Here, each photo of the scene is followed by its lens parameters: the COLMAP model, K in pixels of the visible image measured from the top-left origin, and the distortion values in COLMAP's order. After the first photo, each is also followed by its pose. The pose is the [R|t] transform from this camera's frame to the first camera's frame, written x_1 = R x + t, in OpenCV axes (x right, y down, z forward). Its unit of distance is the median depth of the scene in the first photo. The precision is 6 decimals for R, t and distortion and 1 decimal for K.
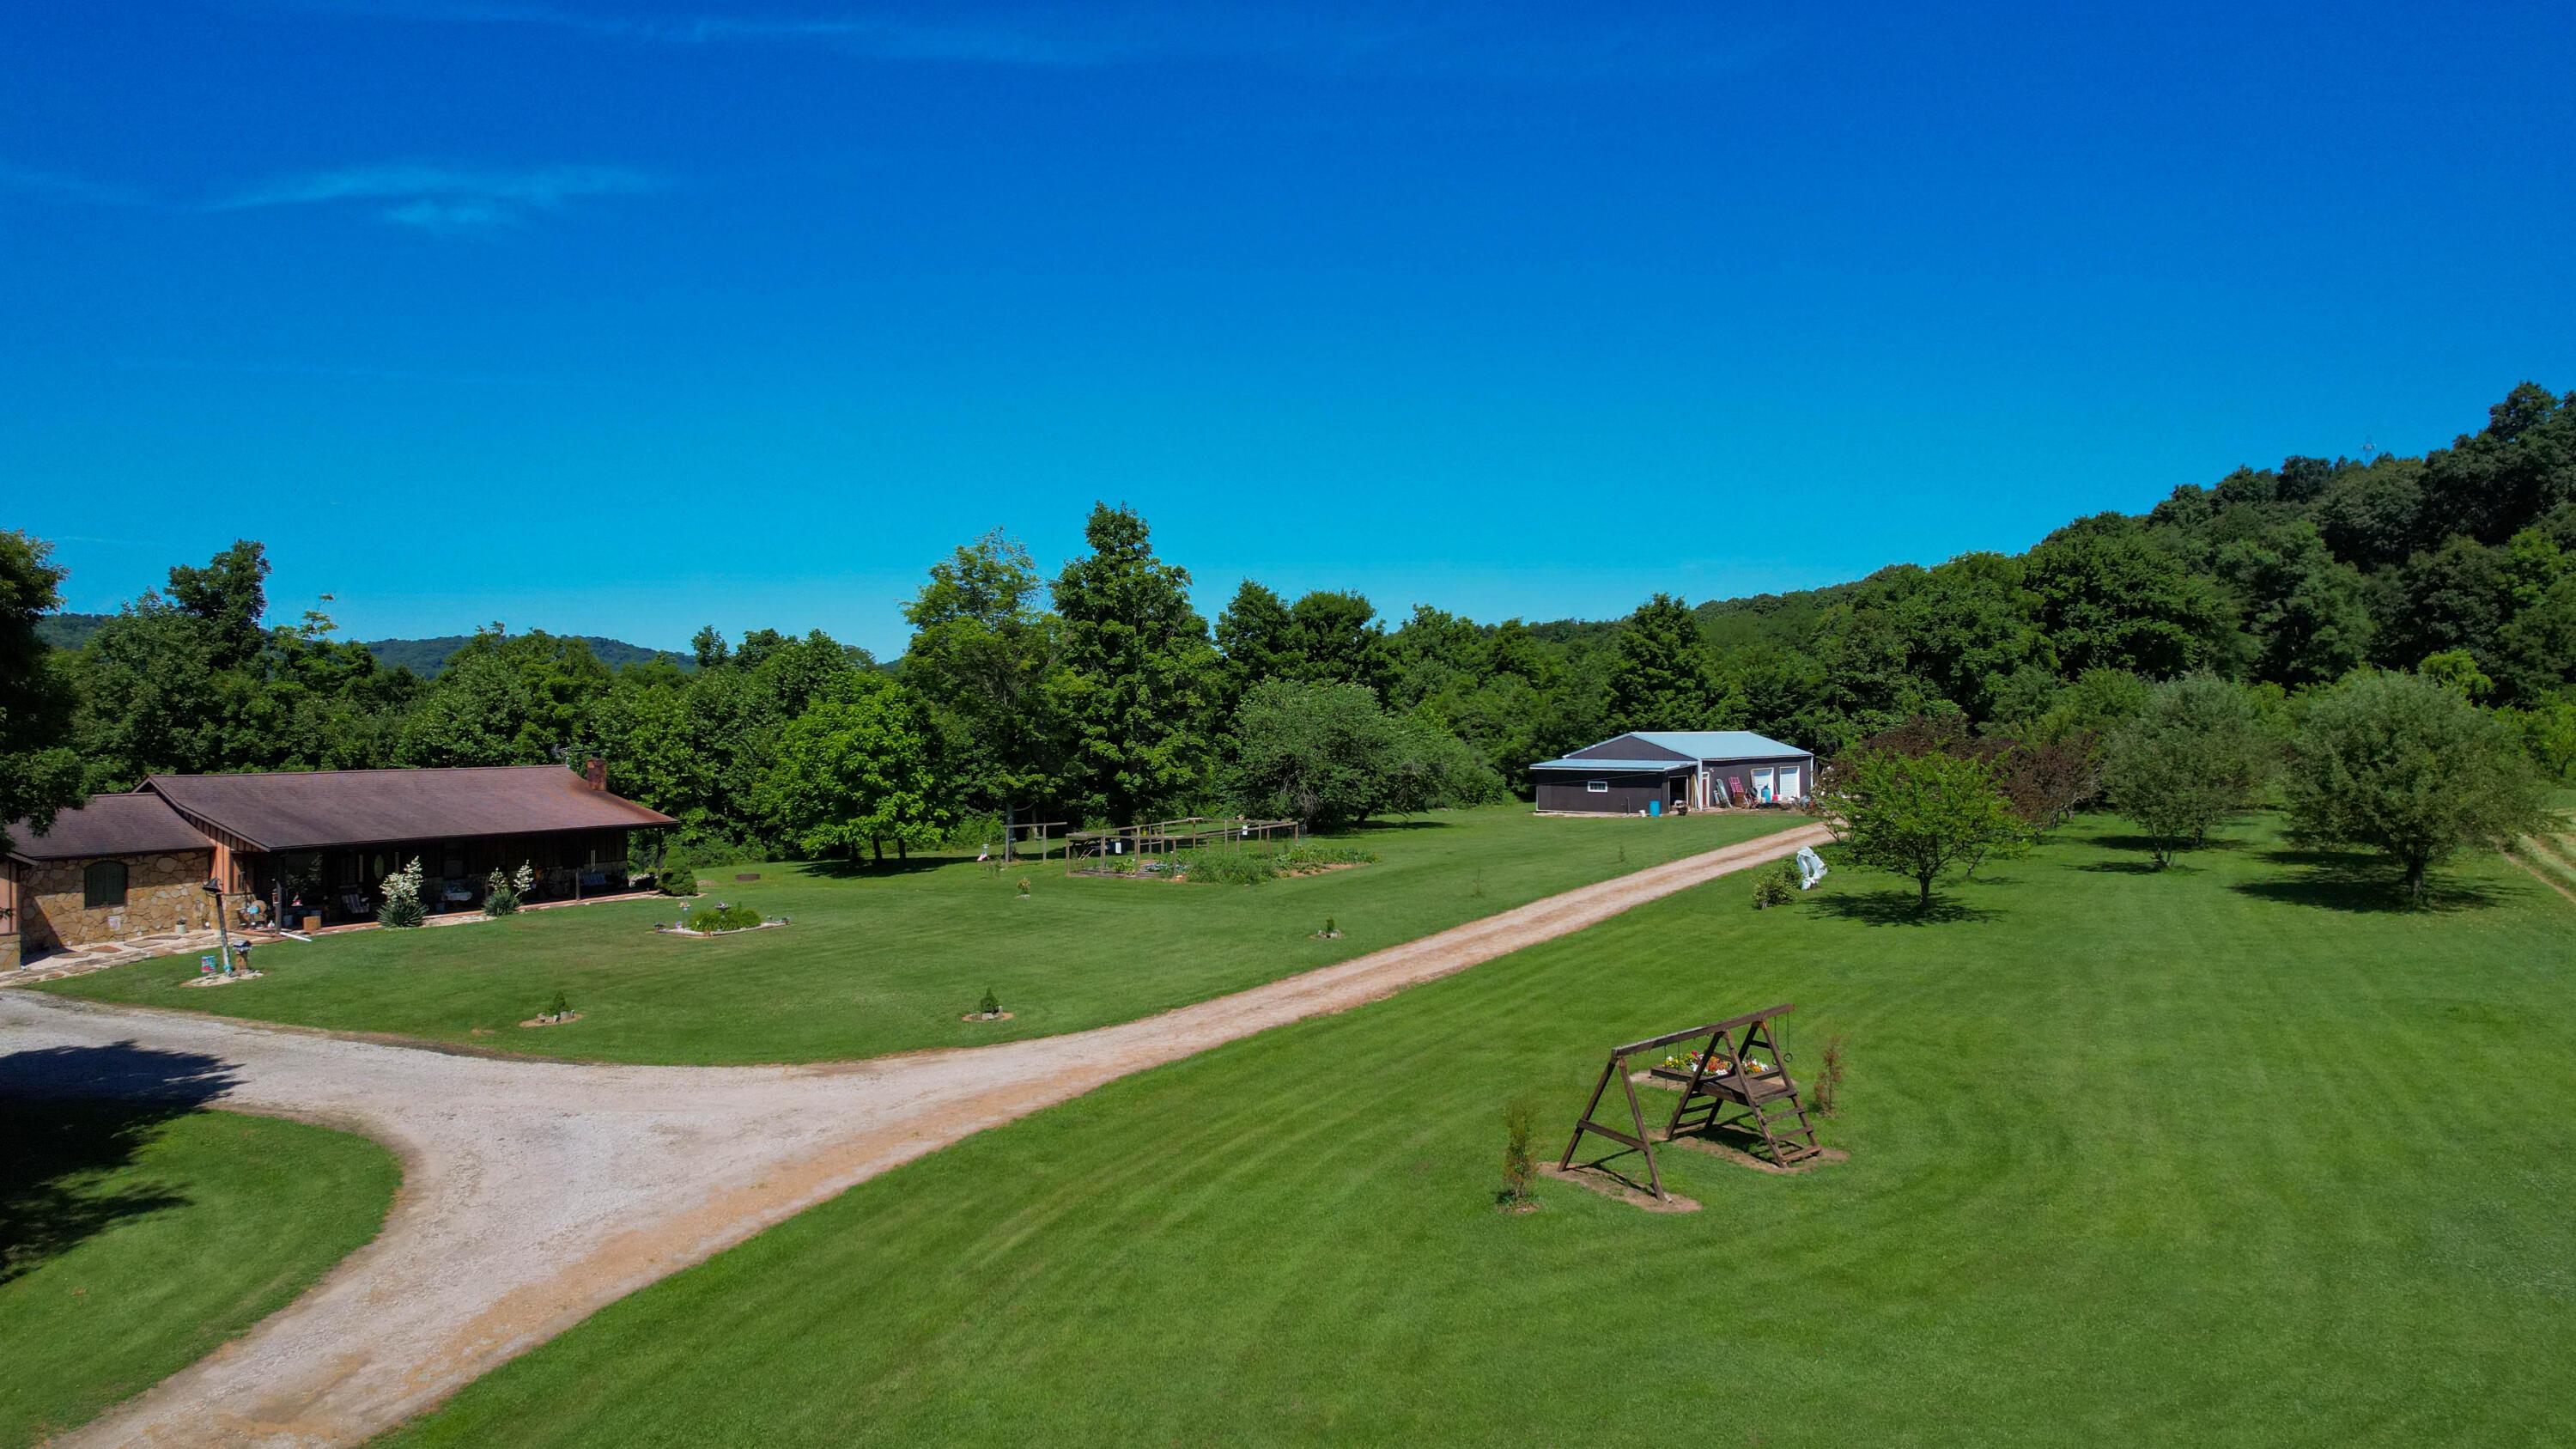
lens RADIAL K [[1633.9, 0, 1287.4], [0, 1633.9, 733.6], [0, 0, 1]] dist [0.127368, -0.128713]
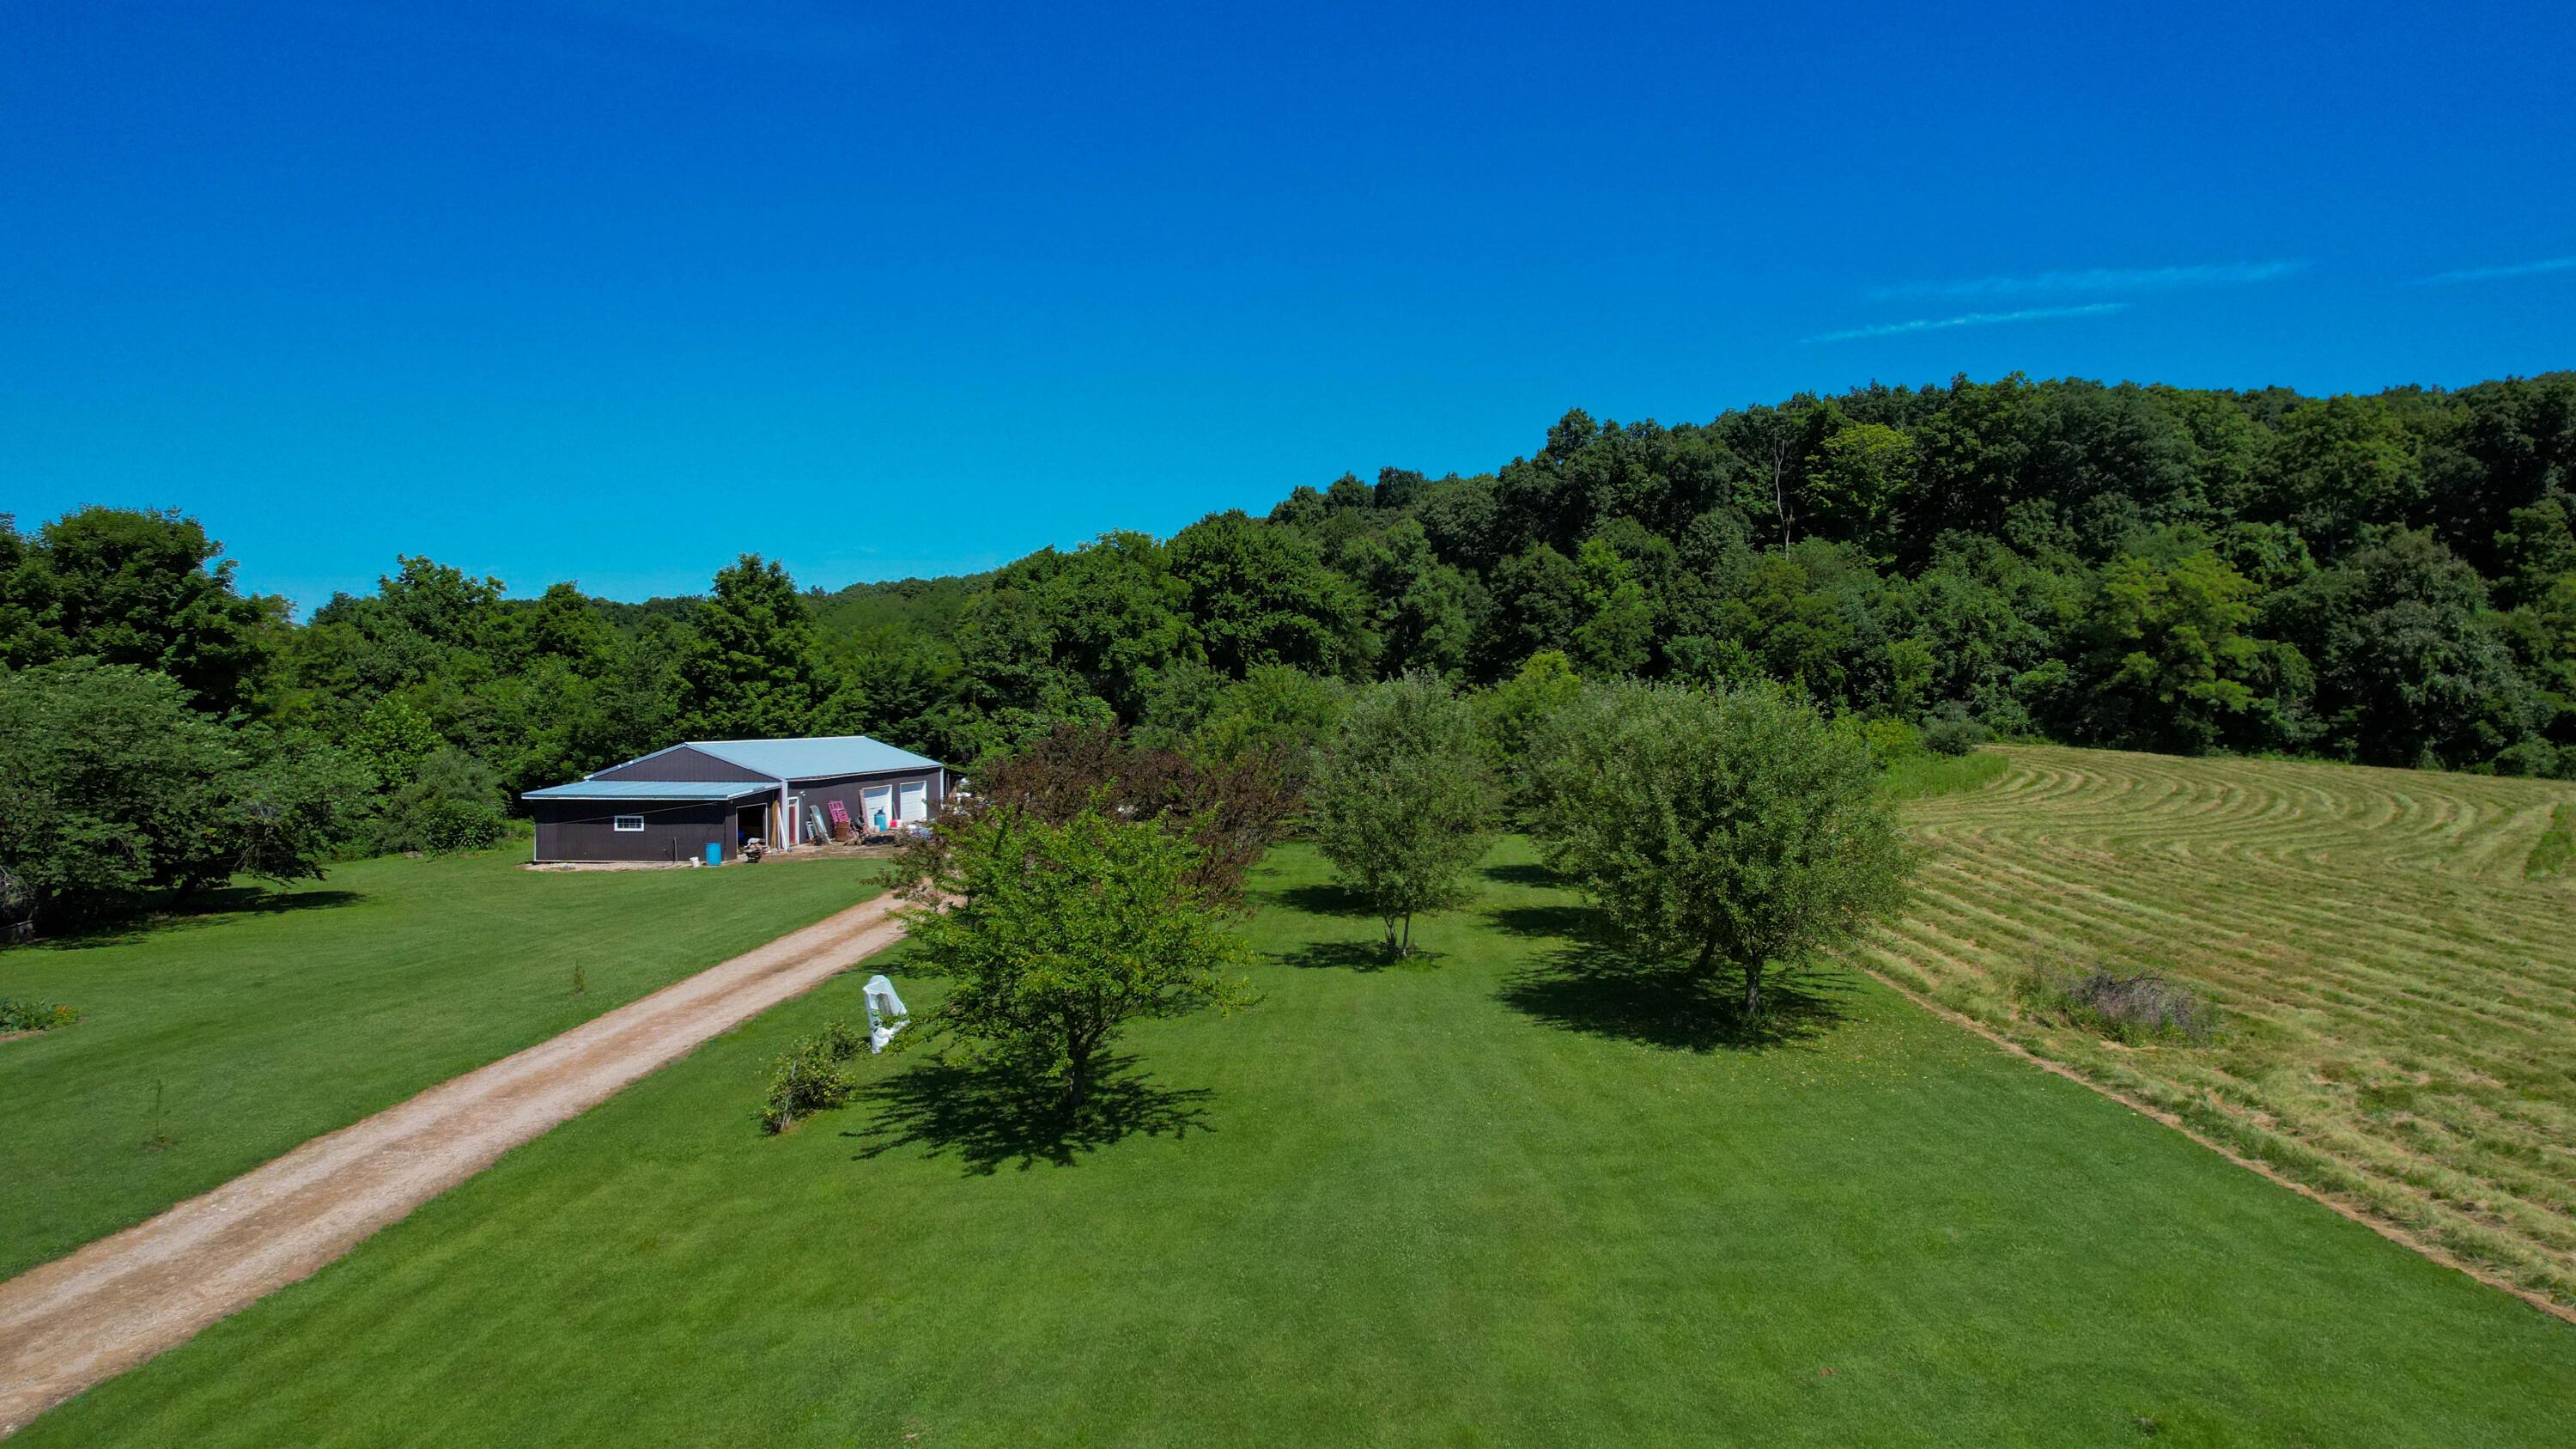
lens RADIAL K [[1633.9, 0, 1287.4], [0, 1633.9, 733.6], [0, 0, 1]] dist [0.127368, -0.128713]
pose [[0.878244, -0.005680, 0.478179, 0.076599], [0.001944, 0.999964, 0.008307, -0.007936], [-0.478208, -0.006366, 0.878223, 0.202375]]
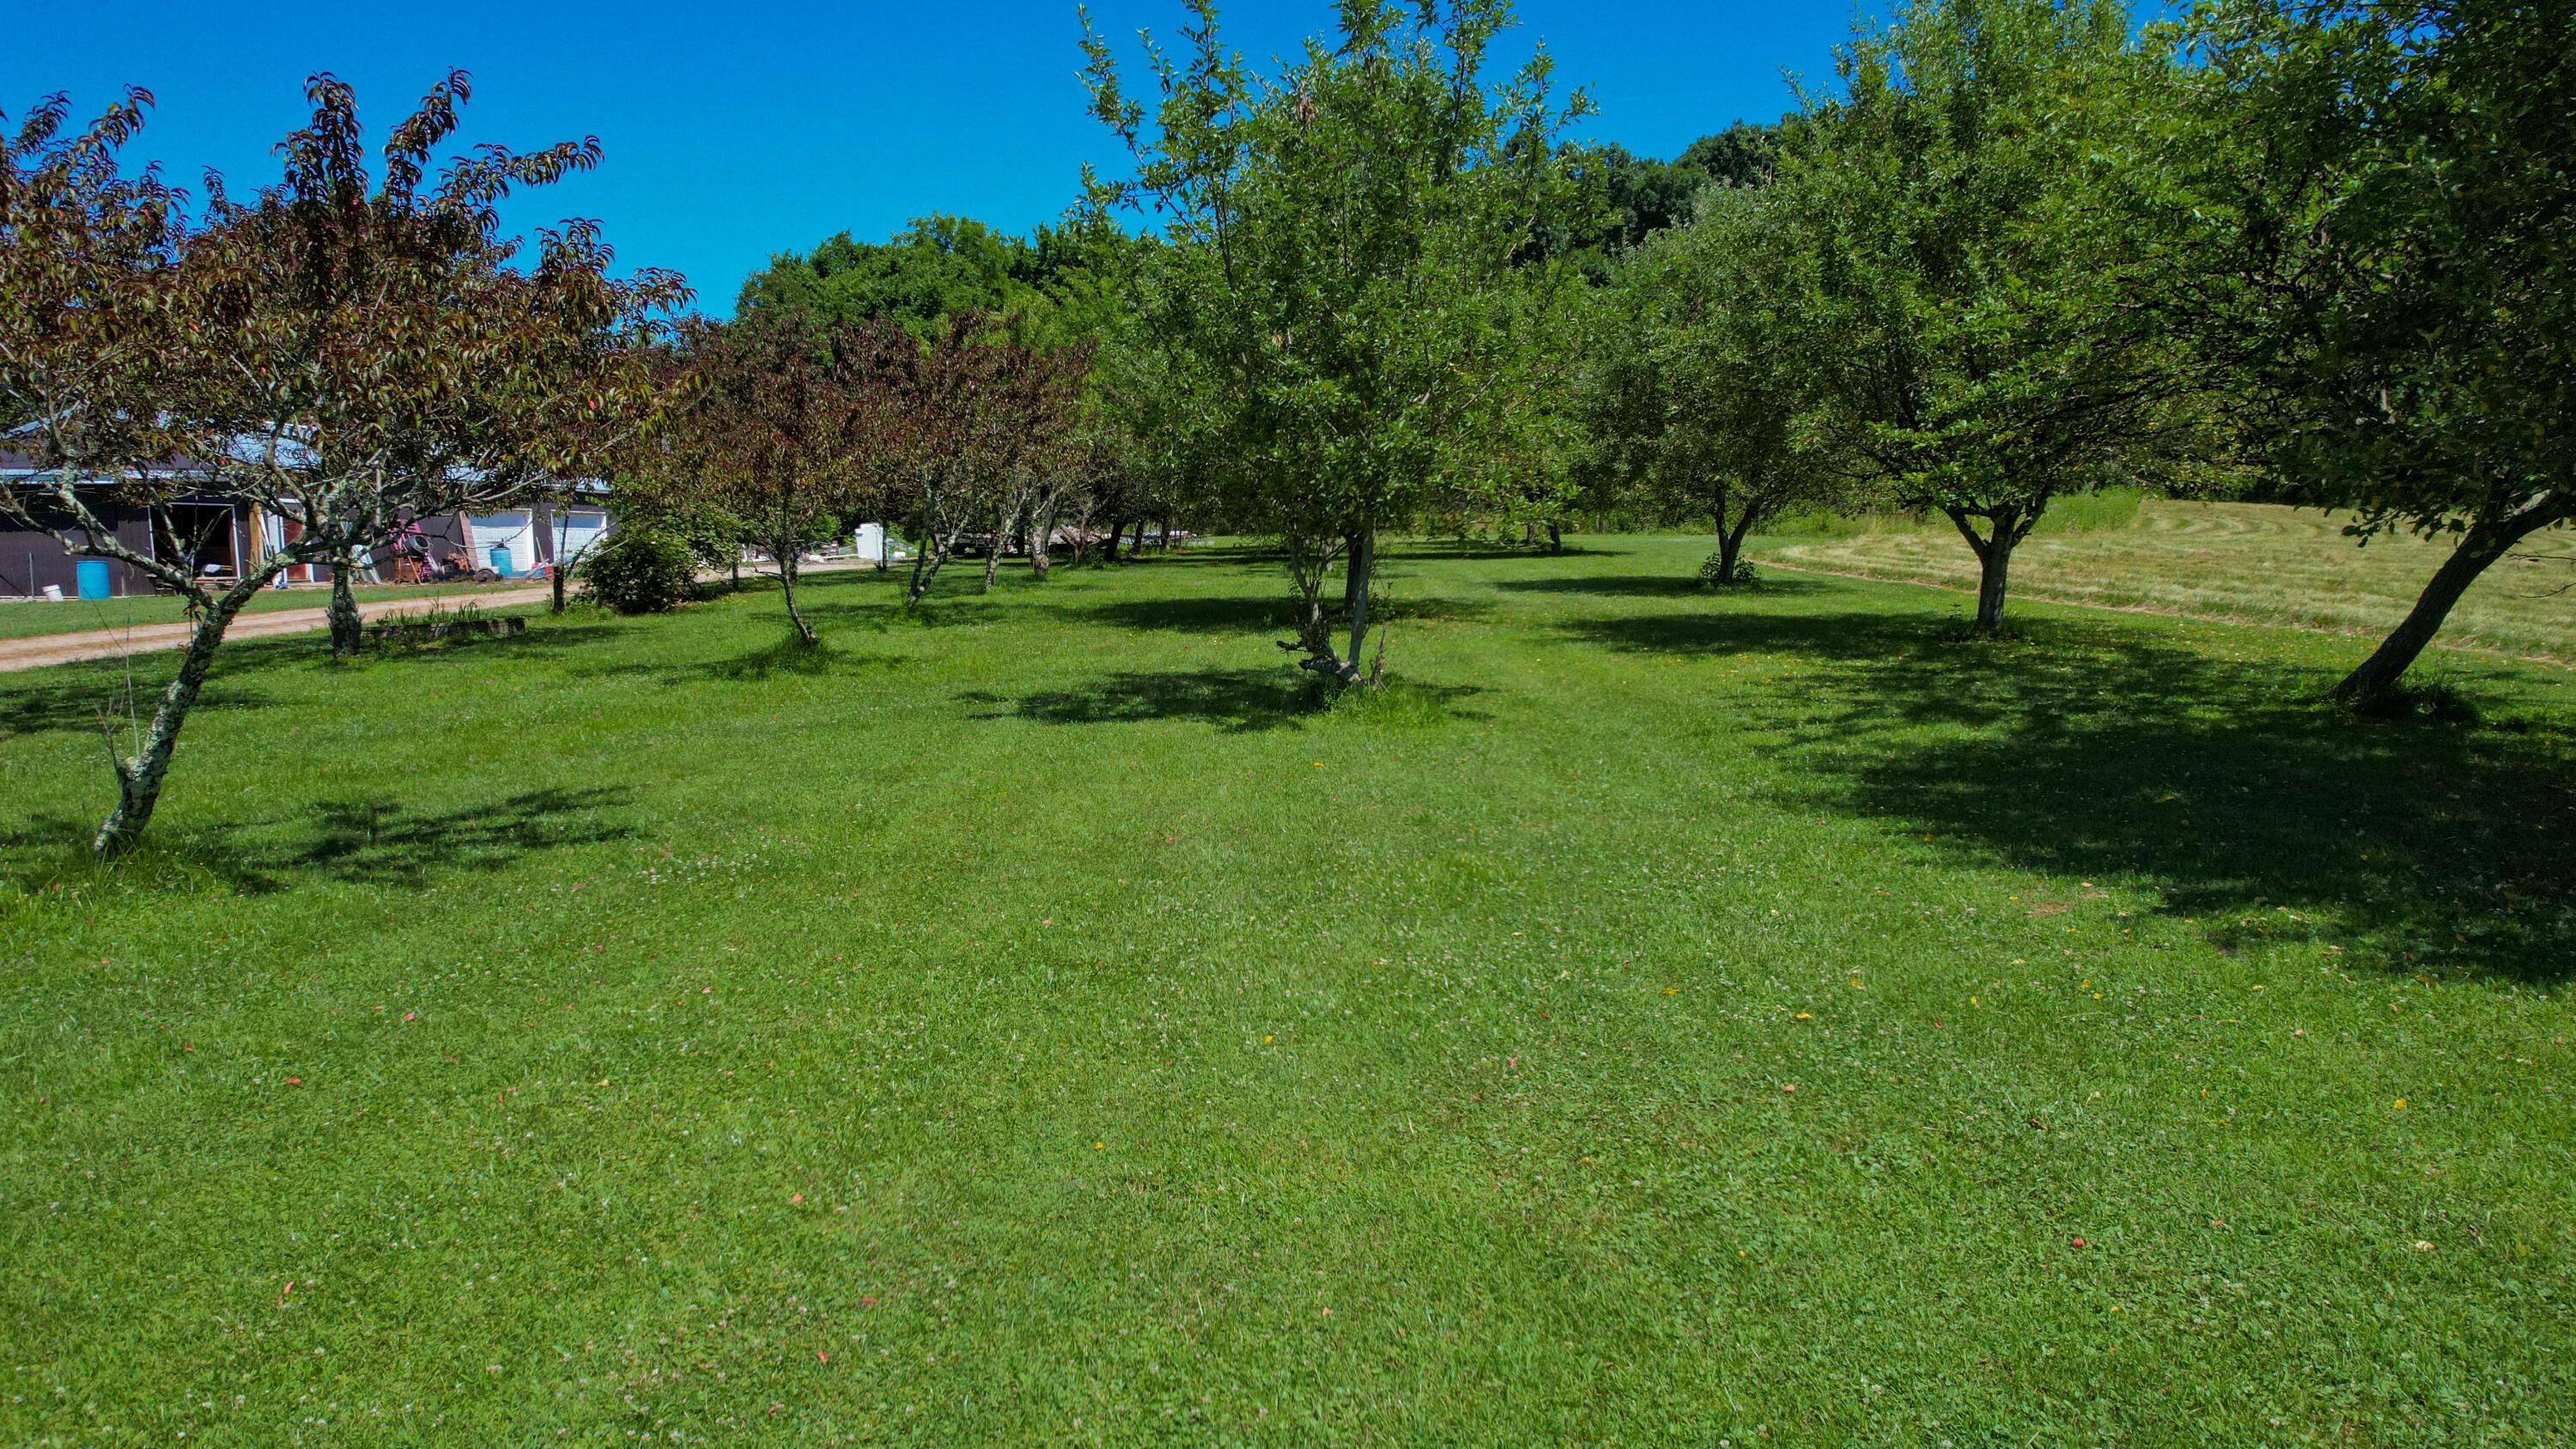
lens RADIAL K [[1633.9, 0, 1287.4], [0, 1633.9, 733.6], [0, 0, 1]] dist [0.127368, -0.128713]
pose [[0.850470, -0.057839, 0.522833, 0.190455], [0.001915, 0.994270, 0.106876, 0.029594], [-0.526019, -0.089894, 0.845708, 0.385658]]
